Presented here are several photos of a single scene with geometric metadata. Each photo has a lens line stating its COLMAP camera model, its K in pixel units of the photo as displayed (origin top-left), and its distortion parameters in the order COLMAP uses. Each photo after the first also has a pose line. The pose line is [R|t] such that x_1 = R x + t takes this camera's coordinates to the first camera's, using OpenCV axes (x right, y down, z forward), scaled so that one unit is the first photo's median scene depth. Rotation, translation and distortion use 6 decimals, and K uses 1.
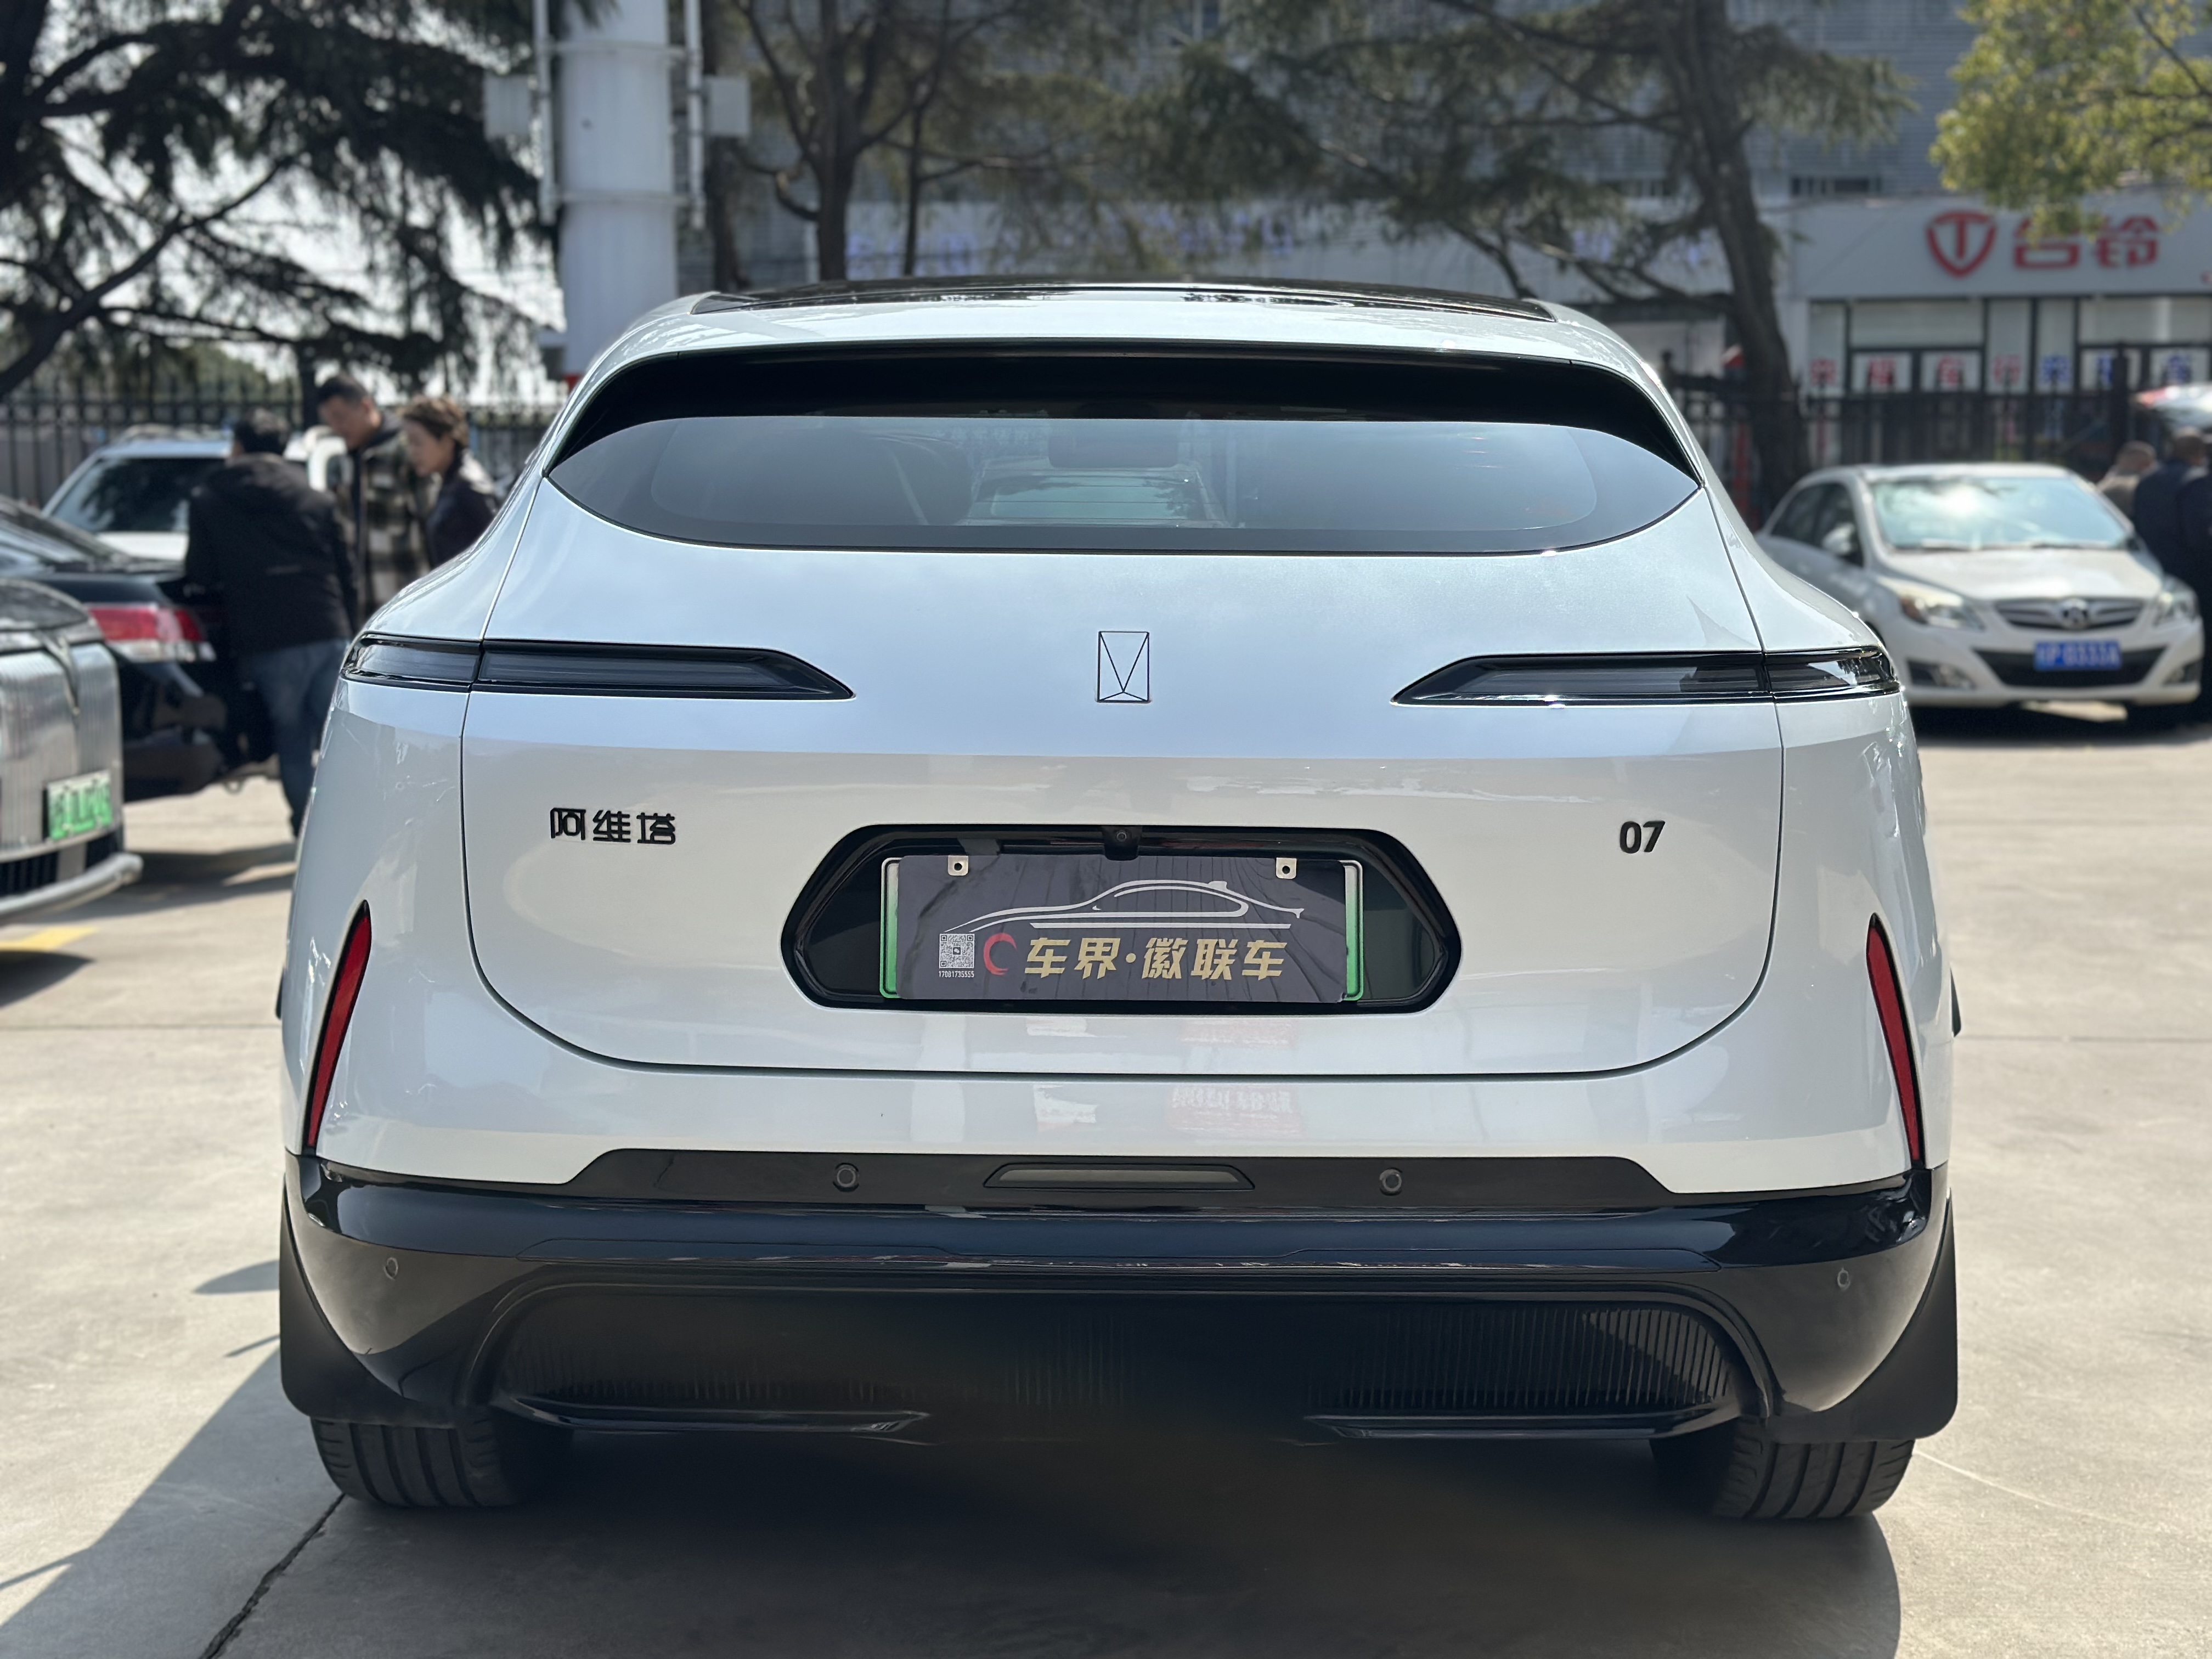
lens RADIAL K [[3045.6, 0, 1097.5], [0, 3045.6, 825.9], [0, 0, 1]] dist [0.117441, 0.000000]
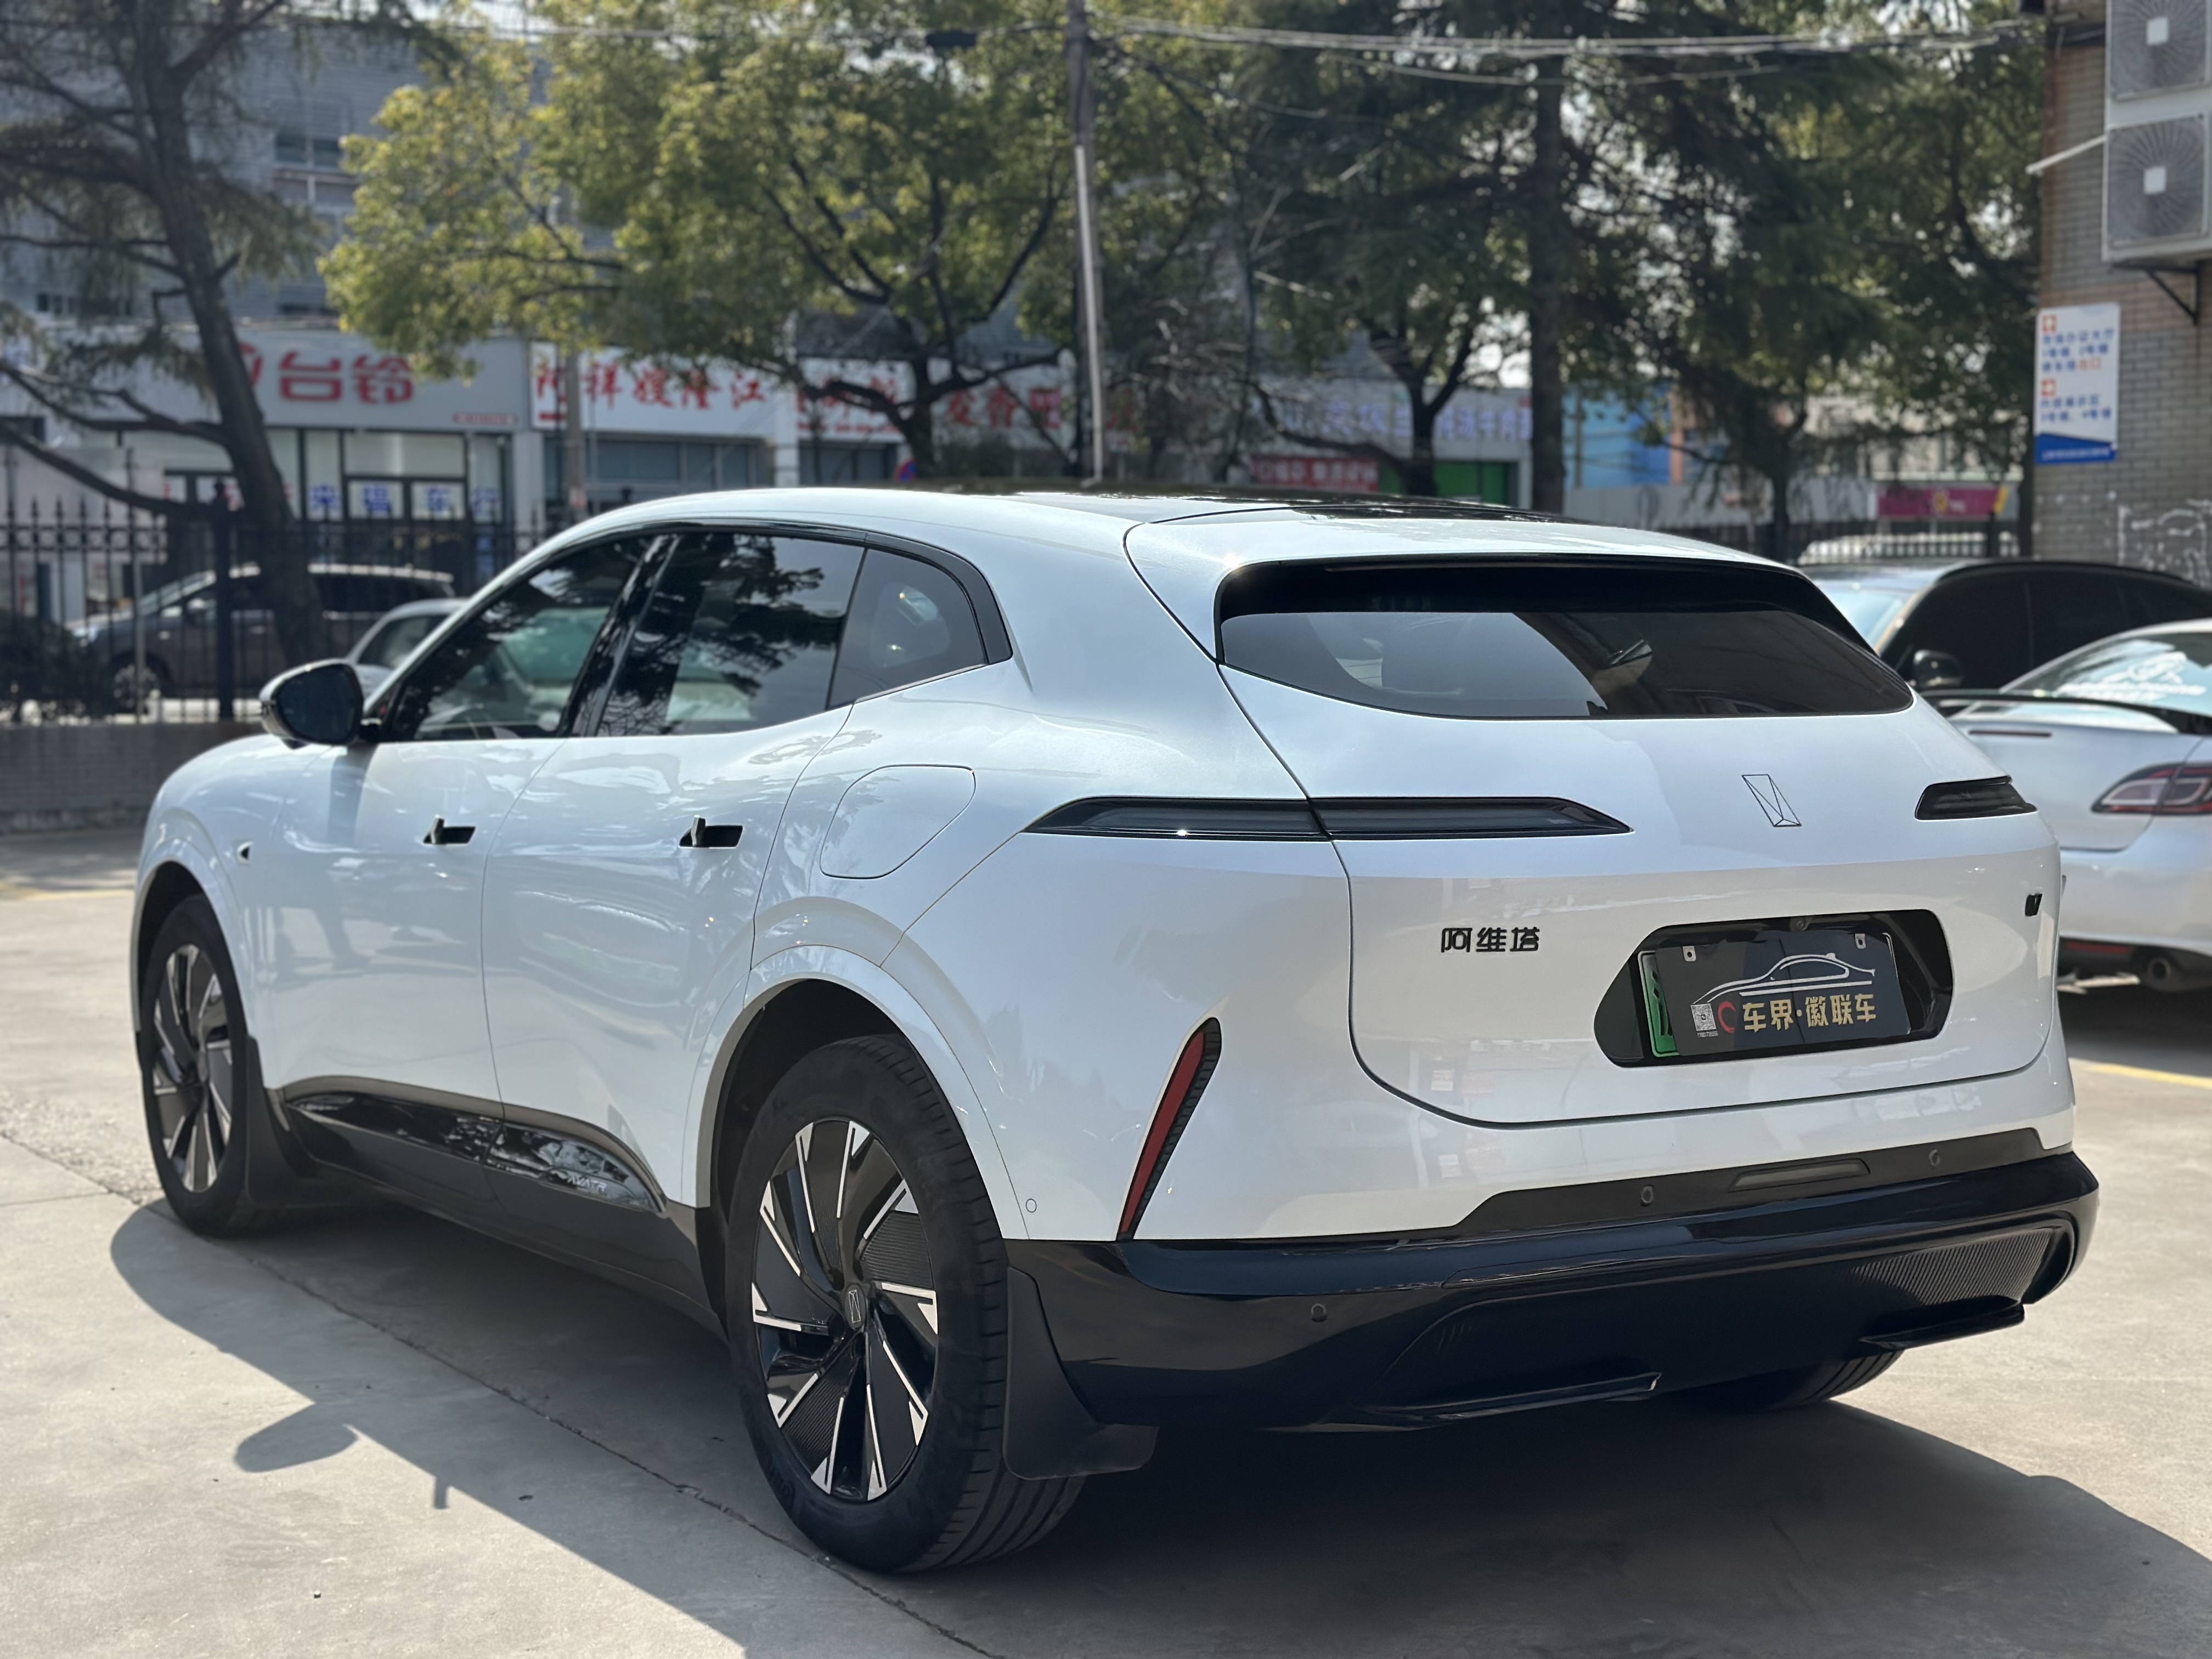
lens RADIAL K [[3045.6, 0, 1120.4], [0, 3045.6, 819.3], [0, 0, 1]] dist [0.117441, 0.000000]
pose [[0.830705, -0.039333, 0.555321, -0.835922], [0.060673, 0.997956, -0.020075, -0.028613], [-0.553396, 0.050369, 0.831394, 0.017024]]
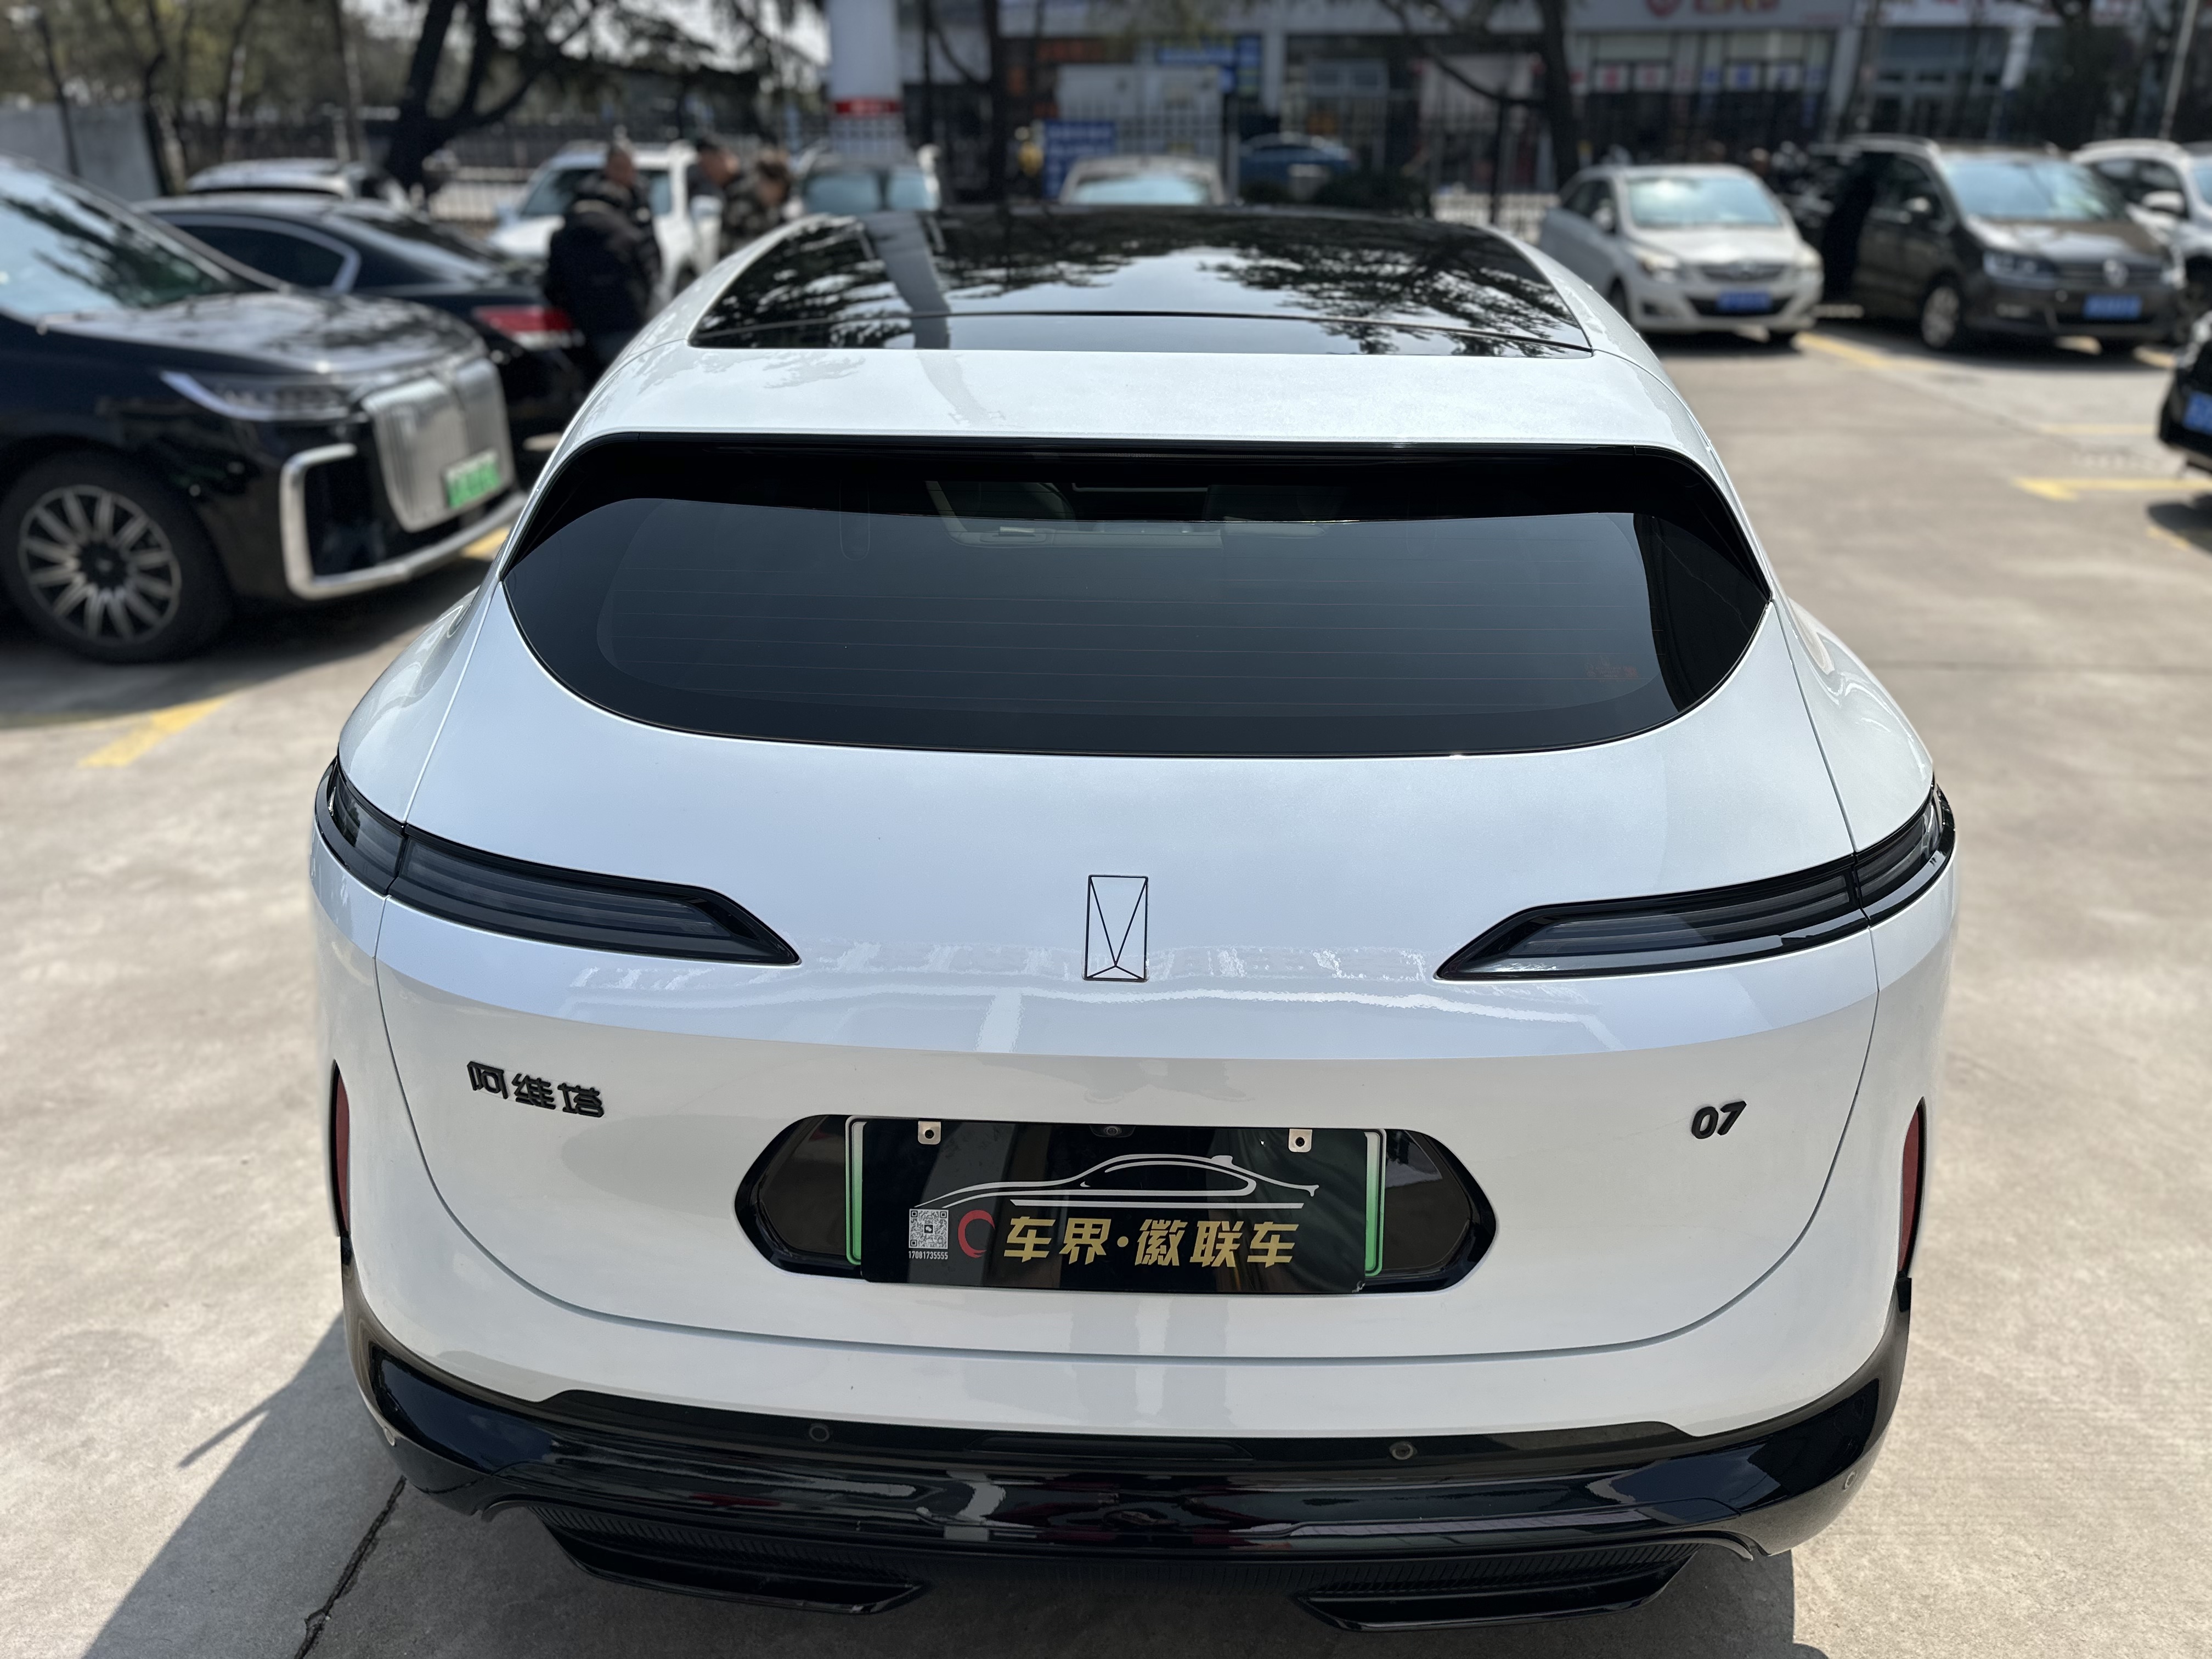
lens RADIAL K [[1553.6, 0, 1110.7], [0, 1553.6, 820.9], [0, 0, 1]] dist [0.035696, -0.035843]
pose [[0.999636, 0.009017, -0.025424, 0.014922], [-0.001025, 0.954497, 0.298218, -0.174786], [0.026956, -0.298084, 0.954159, 0.502279]]
